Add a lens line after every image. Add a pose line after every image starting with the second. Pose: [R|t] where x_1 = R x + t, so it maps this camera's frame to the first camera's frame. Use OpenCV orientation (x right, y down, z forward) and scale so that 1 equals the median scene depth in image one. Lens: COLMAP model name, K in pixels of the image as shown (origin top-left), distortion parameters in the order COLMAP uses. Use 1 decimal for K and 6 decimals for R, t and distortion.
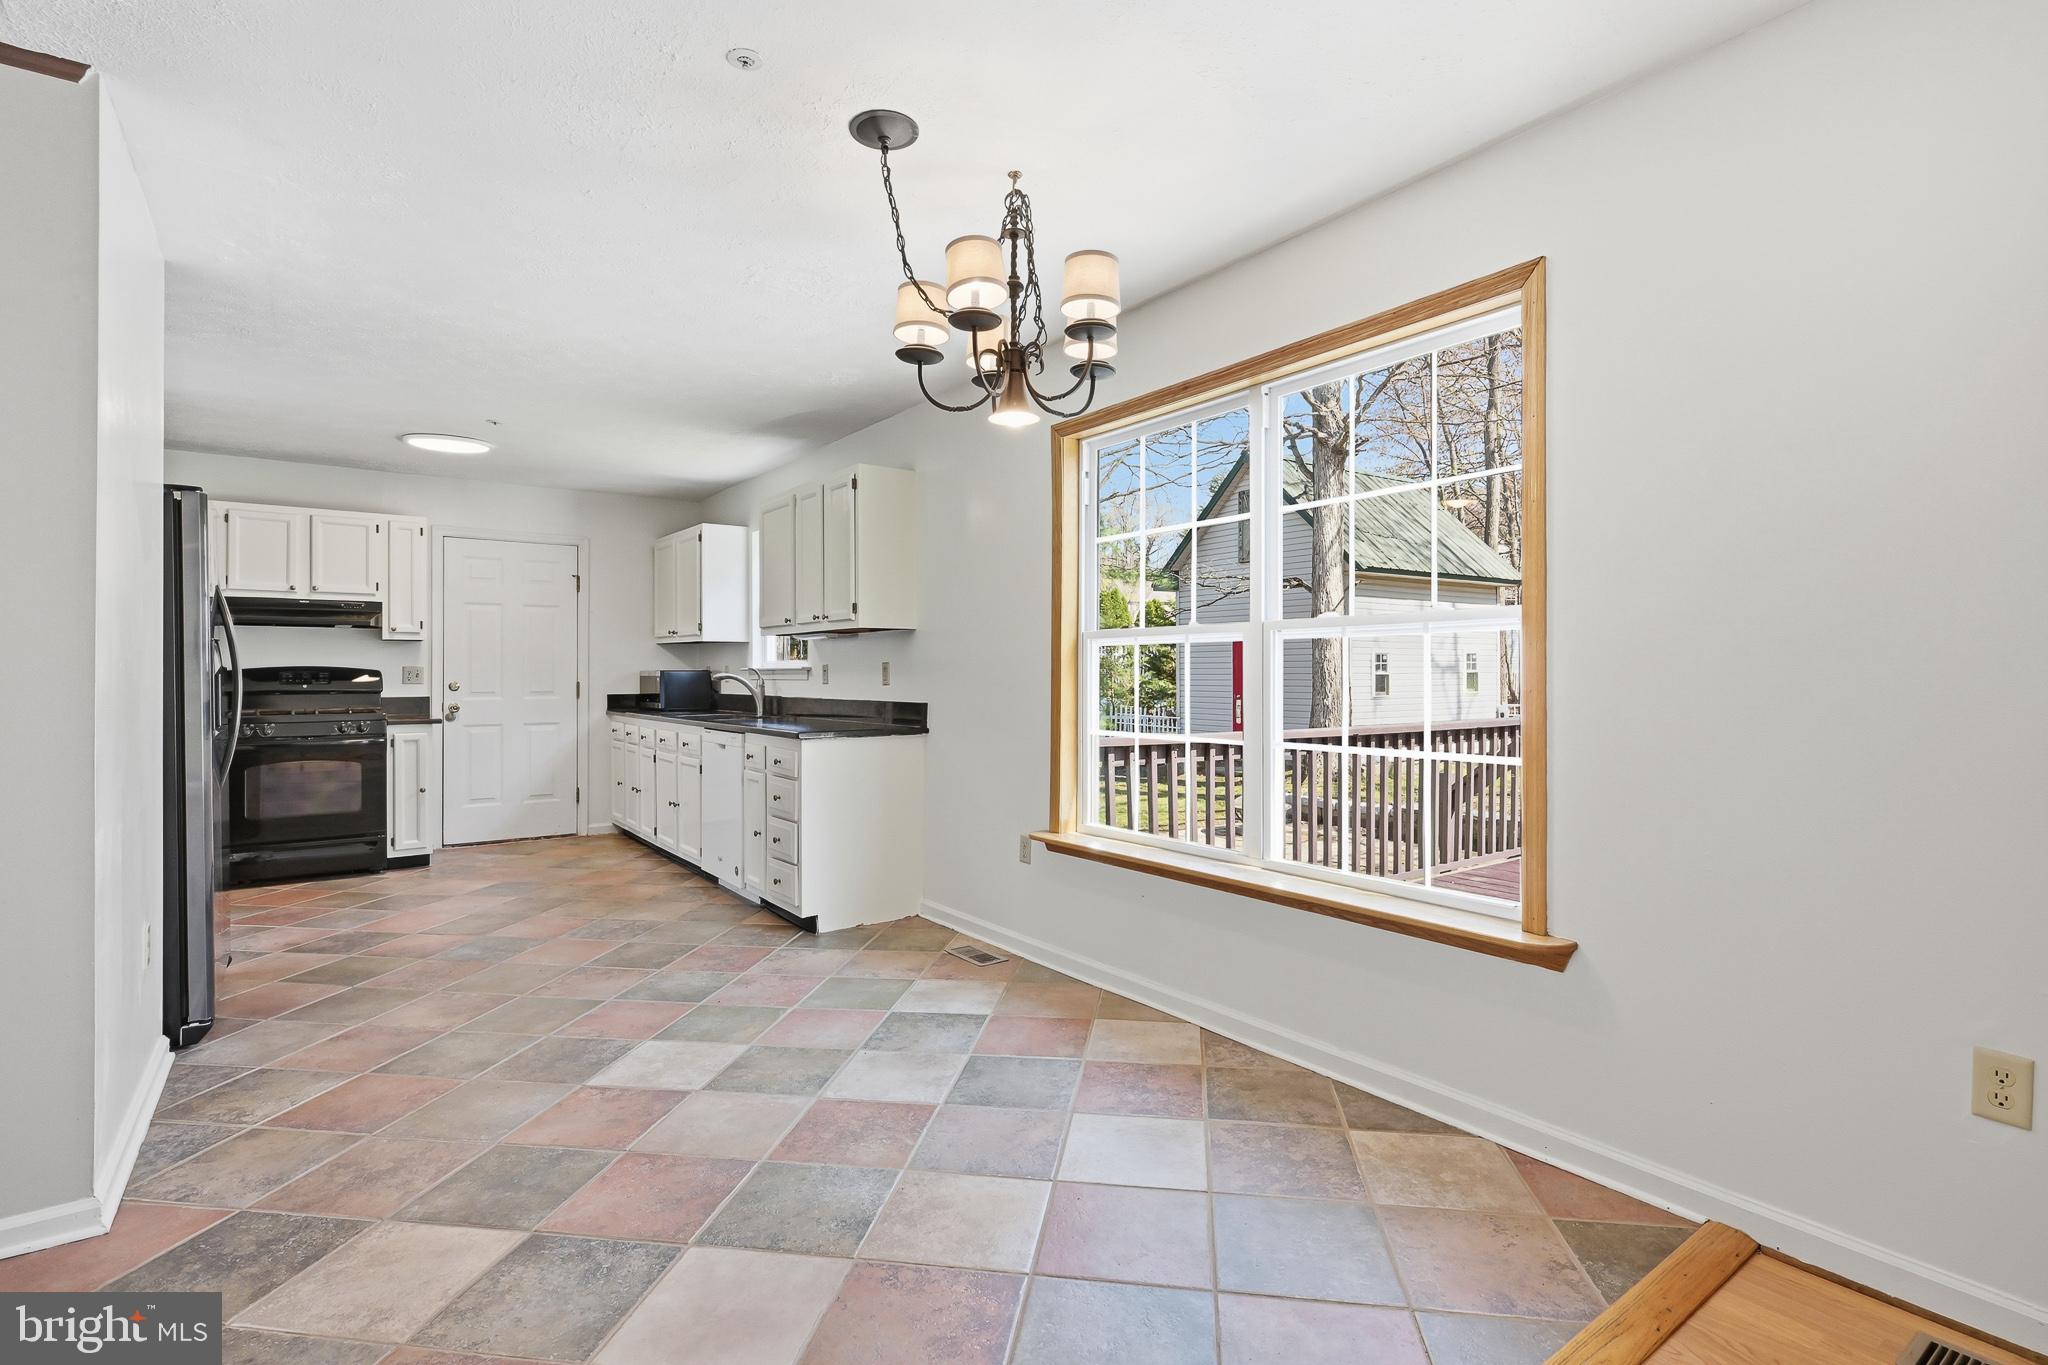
lens RADIAL K [[973.2, 0, 1033.8], [0, 973.2, 673.0], [0, 0, 1]] dist [-0.002733, -0.000734]
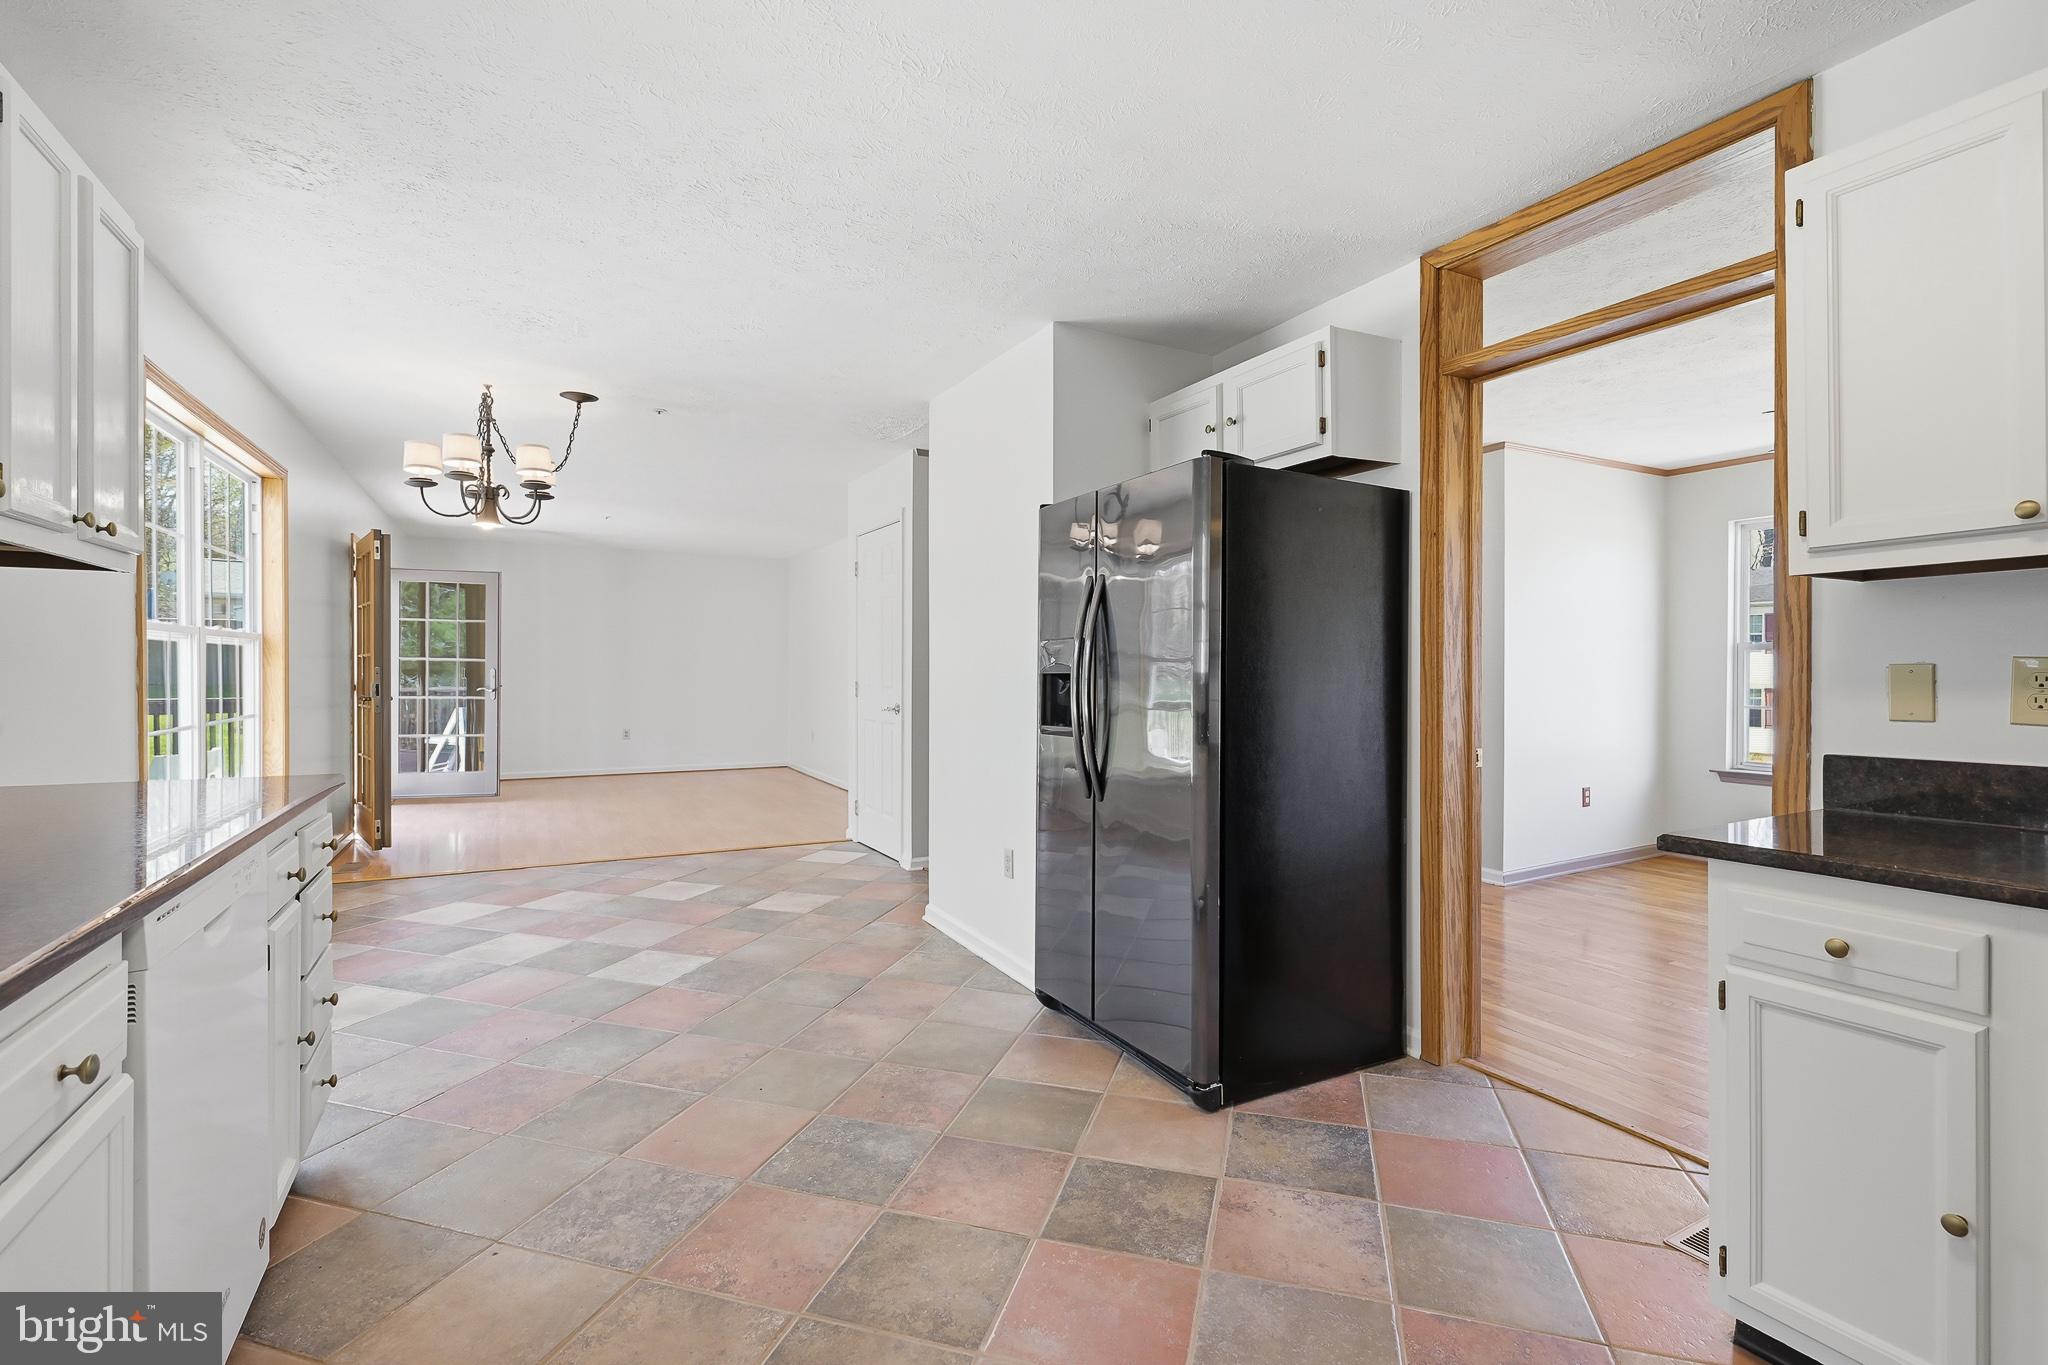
lens RADIAL K [[923.2, 0, 1033.1], [0, 923.2, 676.3], [0, 0, 1]] dist [-0.000638, -0.000532]
pose [[-0.991046, -0.003626, 0.133471, -0.526983], [-0.003107, 0.999987, 0.004102, 0.000397], [-0.133485, 0.003650, -0.991044, 1.089812]]
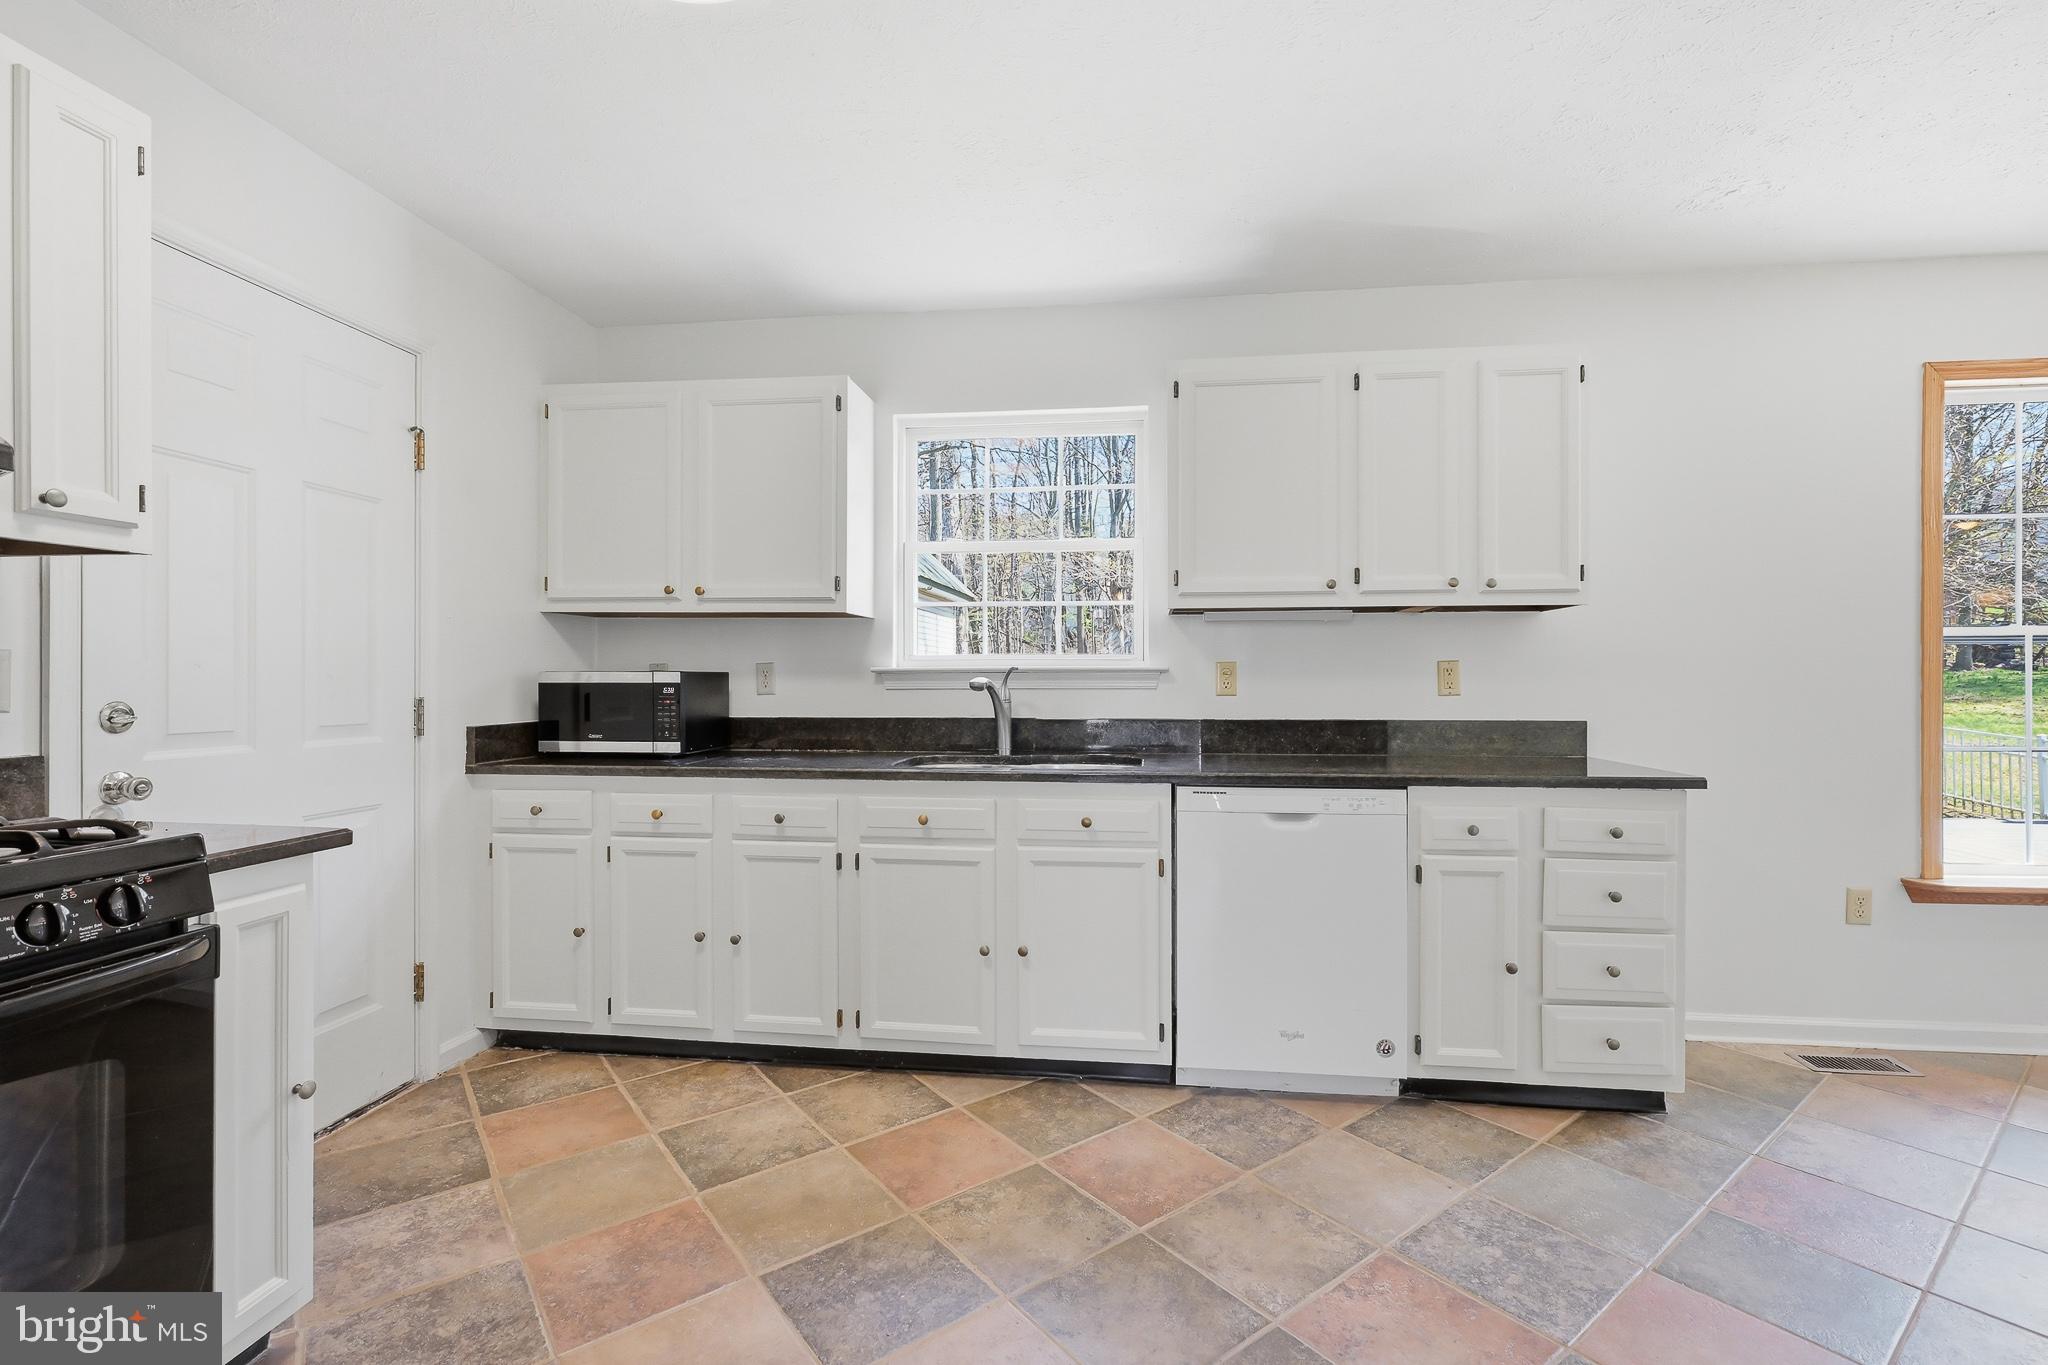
lens RADIAL K [[923.2, 0, 1033.1], [0, 923.2, 676.3], [0, 0, 1]] dist [-0.000638, -0.000532]
pose [[0.686892, 0.003587, 0.726750, -0.678528], [-0.000934, 0.999991, -0.004053, 0.001952], [-0.726758, 0.002105, 0.686890, 0.669096]]
